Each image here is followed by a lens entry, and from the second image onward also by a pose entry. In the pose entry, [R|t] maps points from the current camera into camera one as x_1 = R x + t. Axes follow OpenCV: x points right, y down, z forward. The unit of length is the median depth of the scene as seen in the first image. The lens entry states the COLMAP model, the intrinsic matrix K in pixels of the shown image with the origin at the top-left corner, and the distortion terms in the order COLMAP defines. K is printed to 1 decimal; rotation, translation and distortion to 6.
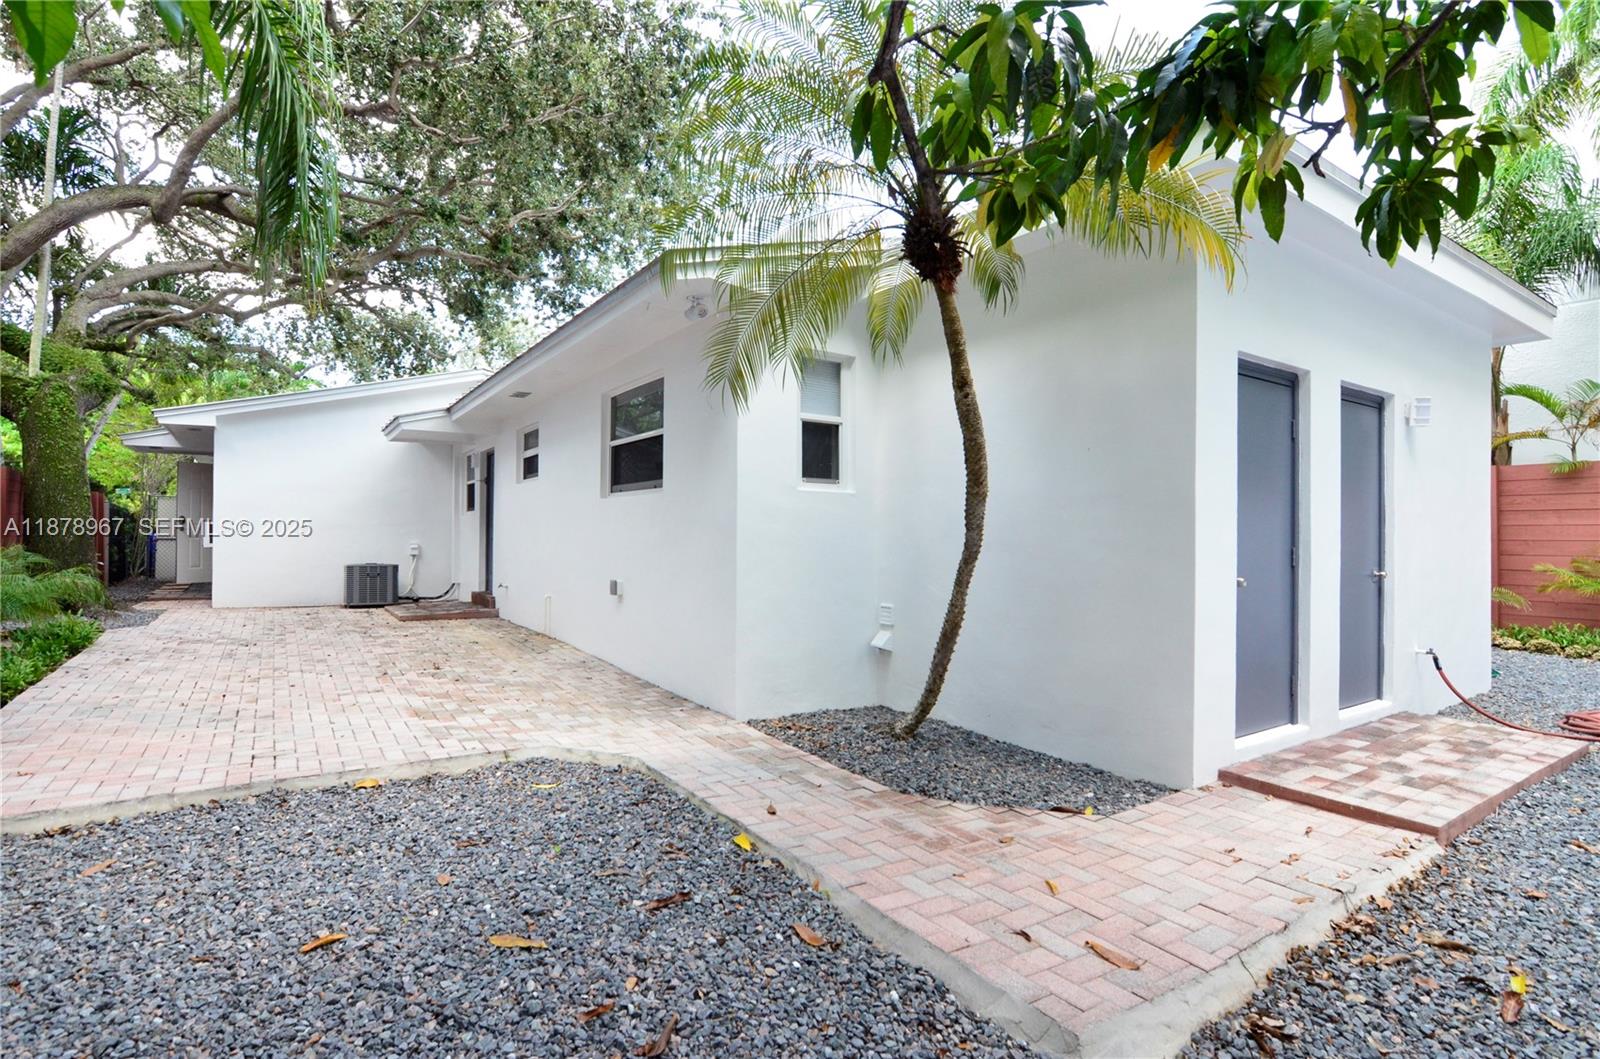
lens RADIAL K [[777.2, 0, 783.8], [0, 777.2, 530.2], [0, 0, 1]] dist [-0.036303, 0.012443]
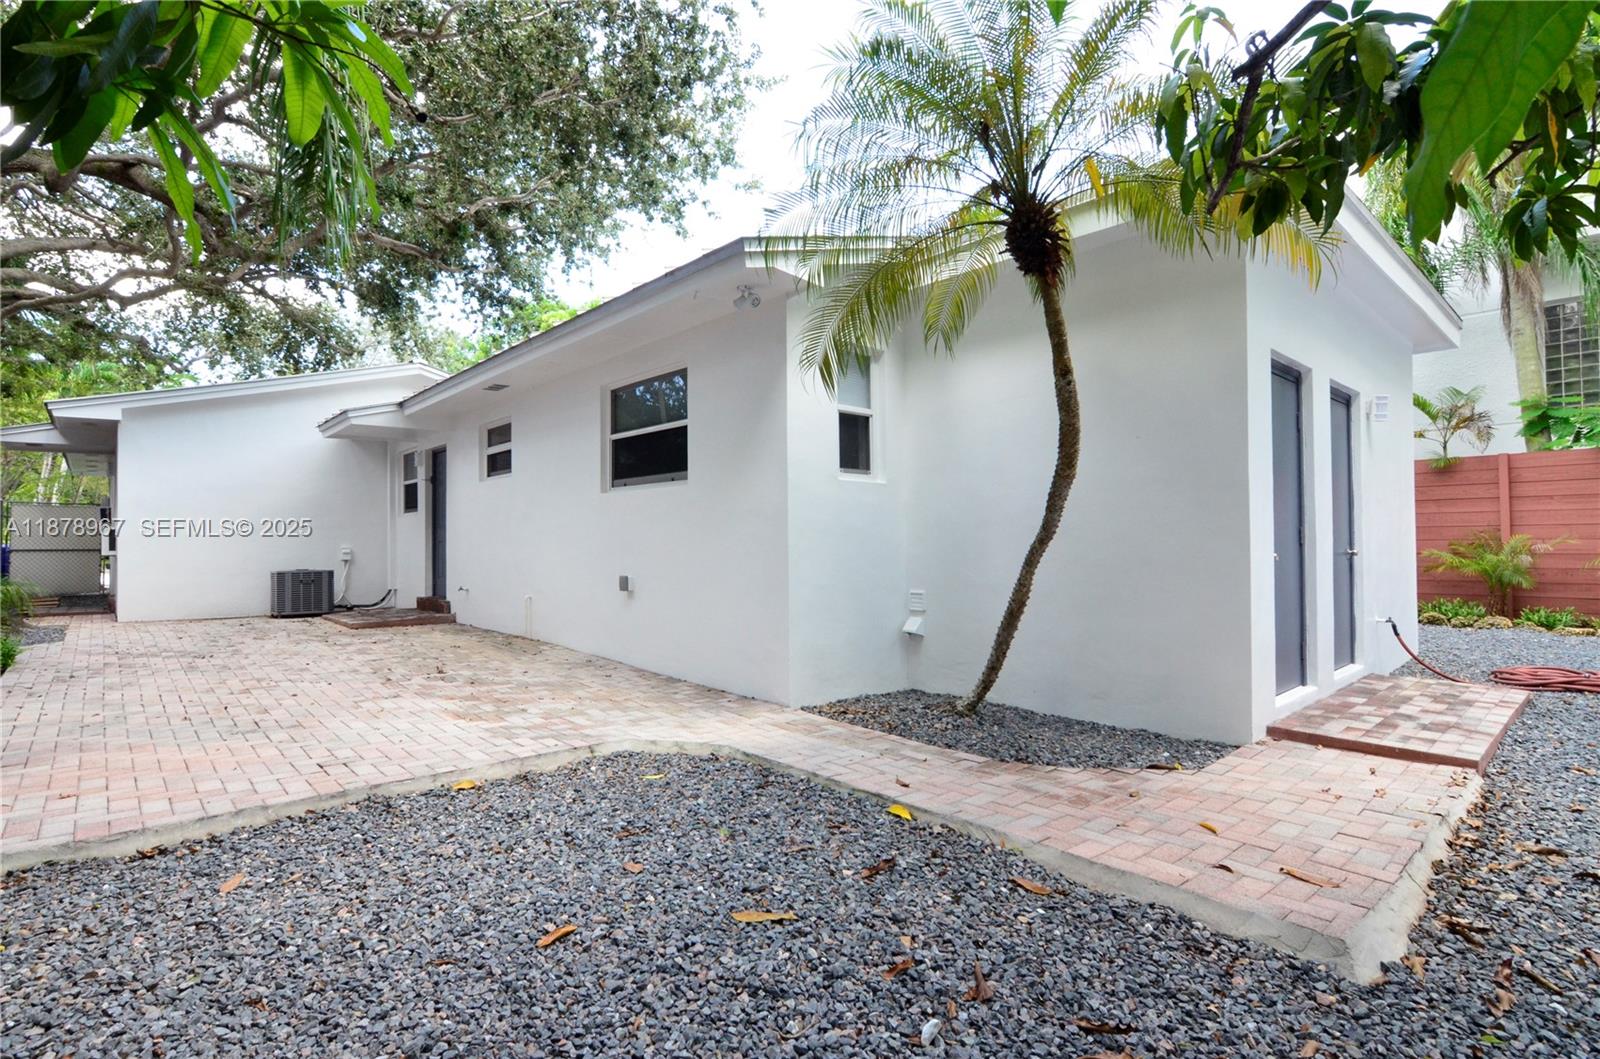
lens RADIAL K [[777.7, 0, 784.3], [0, 777.7, 529.5], [0, 0, 1]] dist [-0.036572, 0.012570]
pose [[0.989837, -0.012993, 0.141614, -0.260267], [0.014018, 0.999882, -0.006247, 0.024999], [-0.141516, 0.008168, 0.989902, 0.003472]]
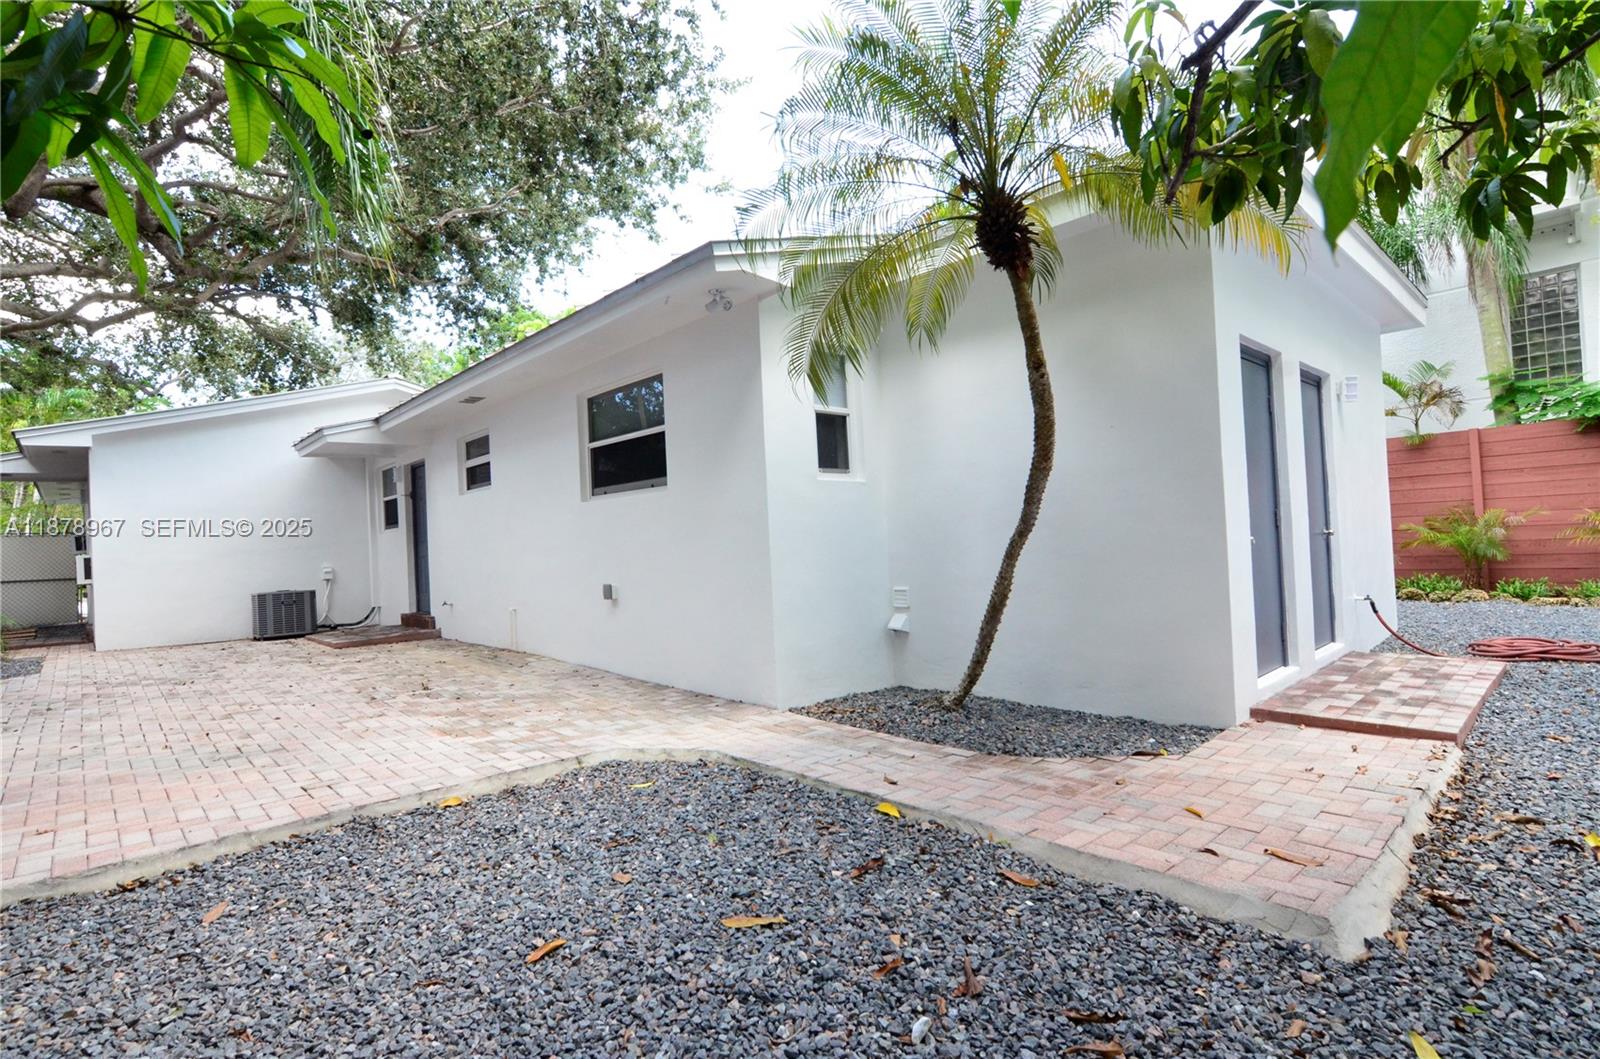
lens RADIAL K [[777.2, 0, 783.8], [0, 777.2, 530.2], [0, 0, 1]] dist [-0.036303, 0.012443]
pose [[0.986084, -0.051594, 0.158041, -0.251082], [0.053194, 0.998567, -0.005909, 0.023526], [-0.157510, 0.014234, 0.987415, 0.003081]]
